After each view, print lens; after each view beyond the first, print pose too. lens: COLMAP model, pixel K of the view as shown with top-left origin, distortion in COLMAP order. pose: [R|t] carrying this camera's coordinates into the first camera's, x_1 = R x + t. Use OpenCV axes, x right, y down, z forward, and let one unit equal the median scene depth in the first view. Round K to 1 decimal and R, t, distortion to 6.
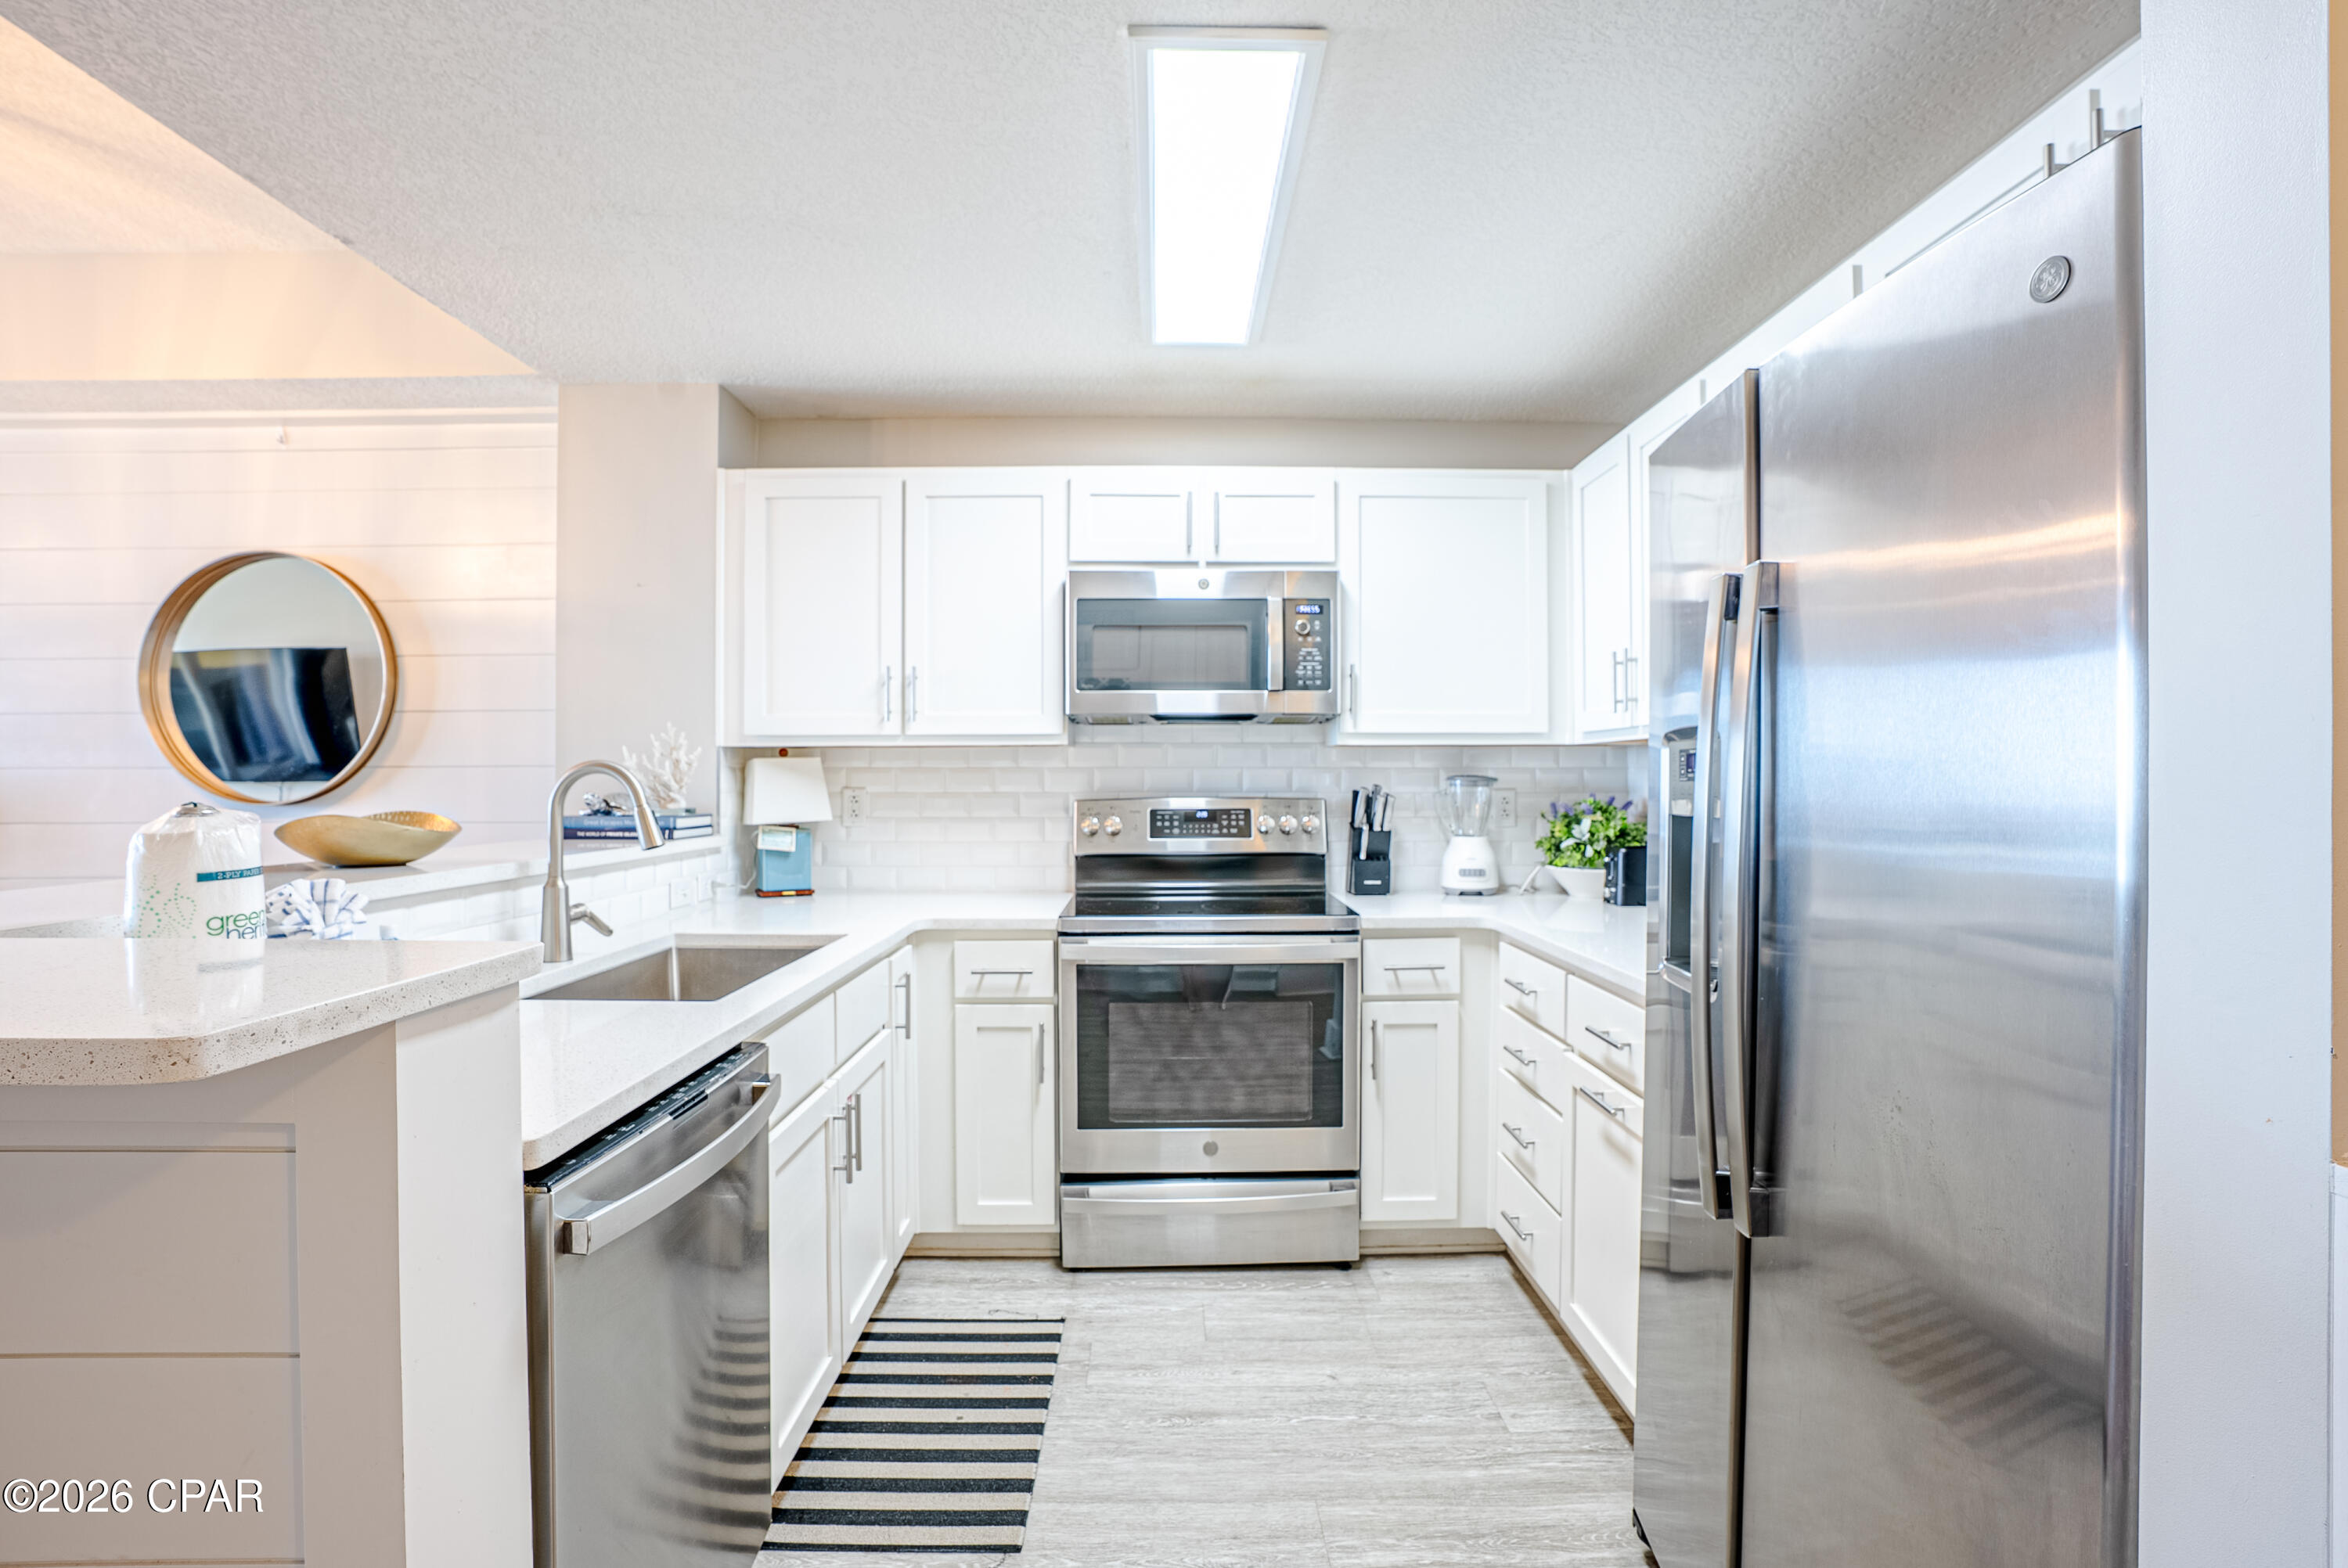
lens RADIAL K [[1114.5, 0, 1185.2], [0, 1114.5, 774.3], [0, 0, 1]] dist [-0.073848, 0.036695]
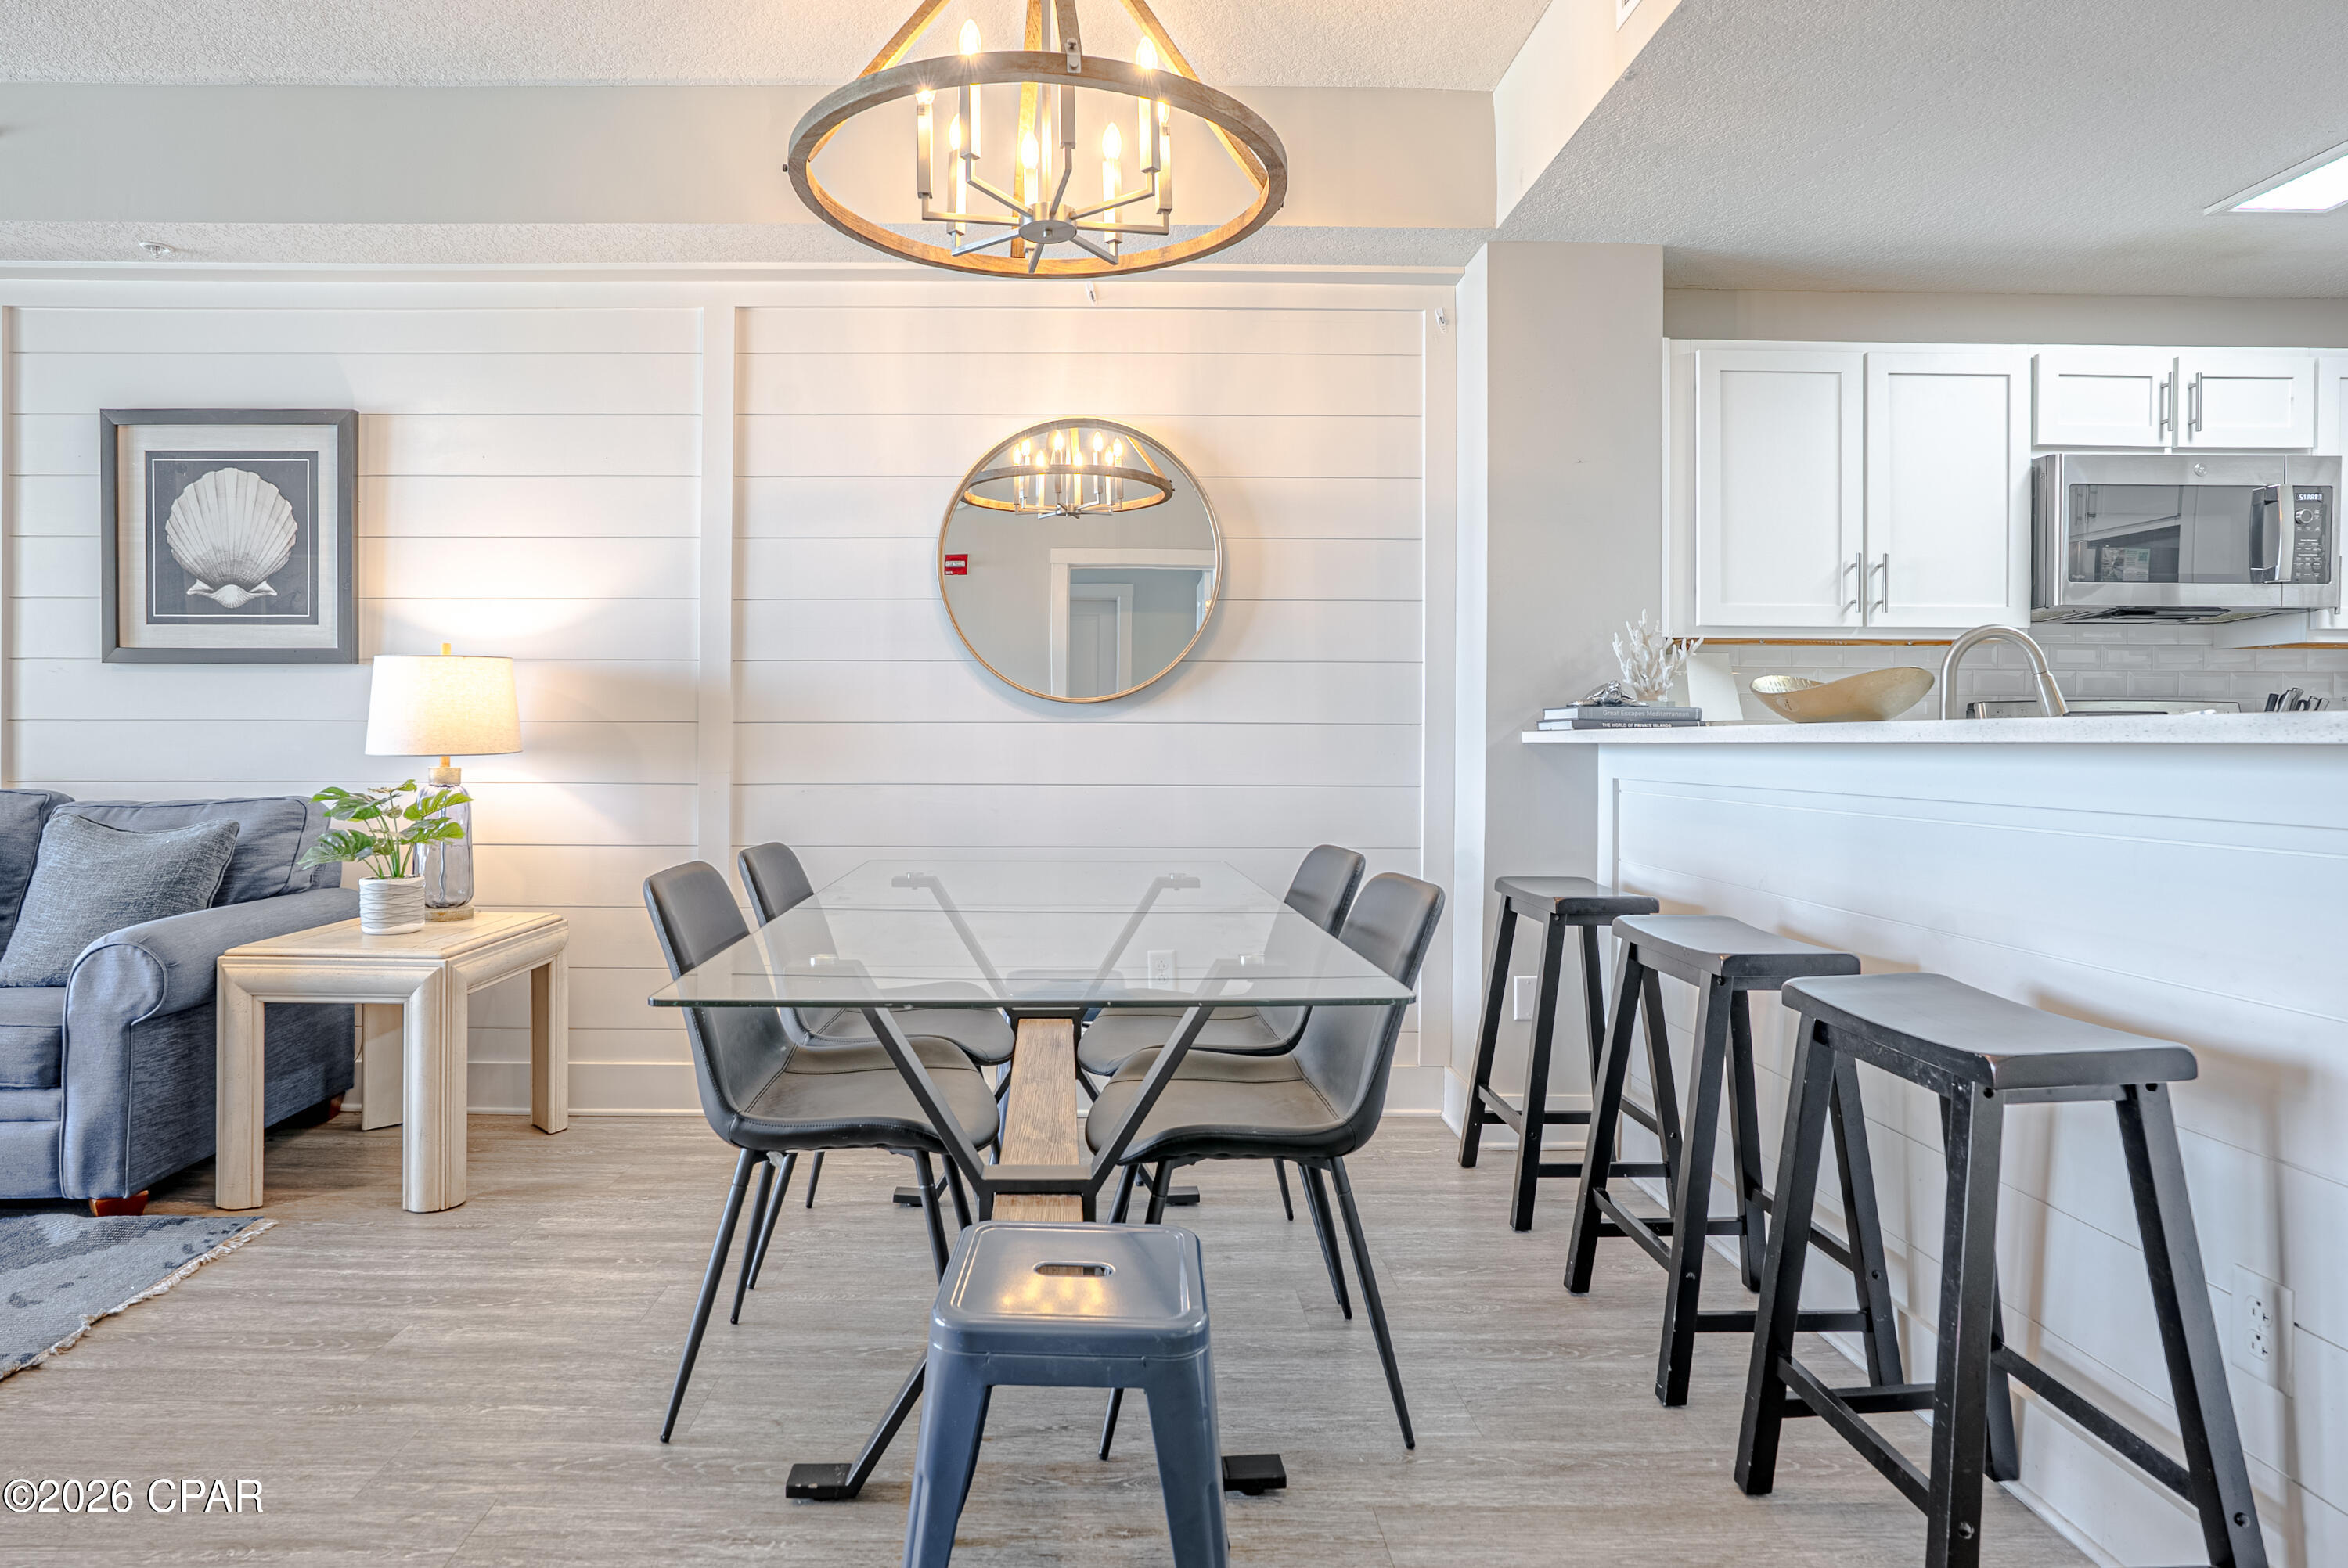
lens RADIAL K [[1322.4, 0, 1133.4], [0, 1322.4, 761.0], [0, 0, 1]] dist [-0.057730, 0.035404]
pose [[0.999963, 0.008333, -0.002309, -0.892276], [-0.008323, 0.999956, 0.004287, 0.080299], [0.002344, -0.004268, 0.999988, -0.106784]]
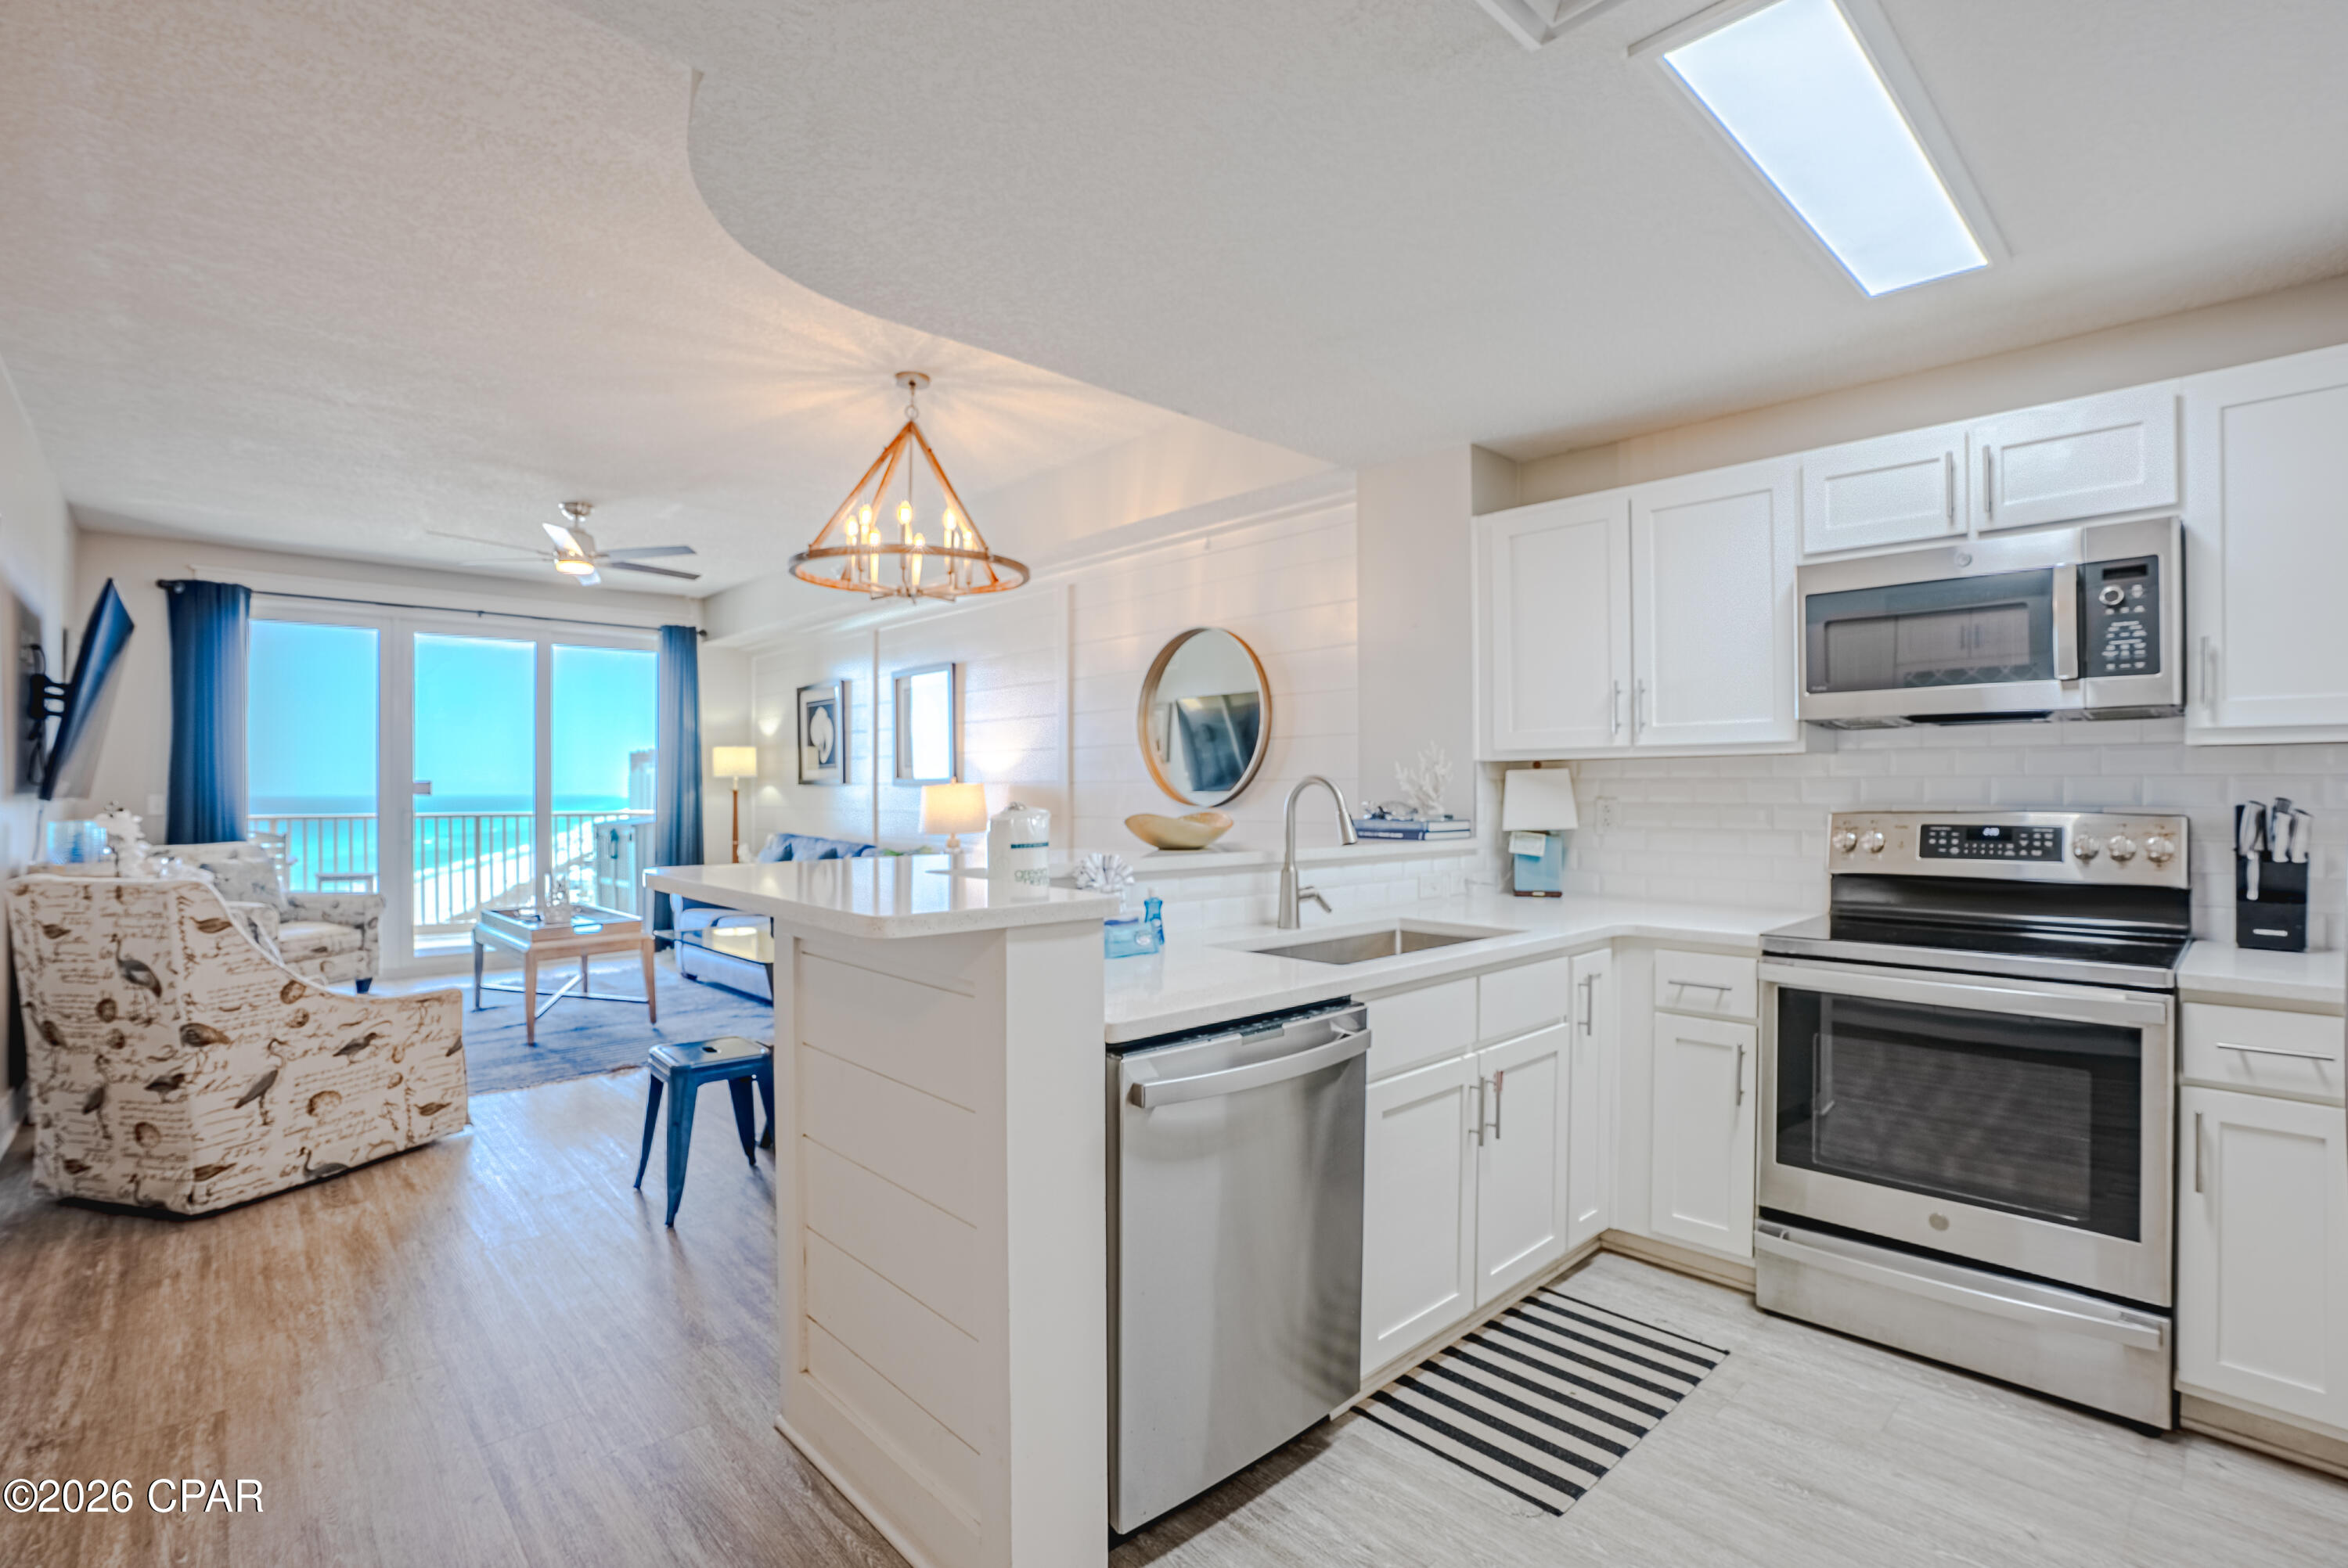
lens RADIAL K [[1114.5, 0, 1185.2], [0, 1114.5, 774.3], [0, 0, 1]] dist [-0.073848, 0.036695]
pose [[0.674738, -0.008738, -0.738006, 0.222845], [0.001686, 0.999946, -0.010298, 0.000179], [0.738056, 0.005705, 0.674716, 0.005249]]
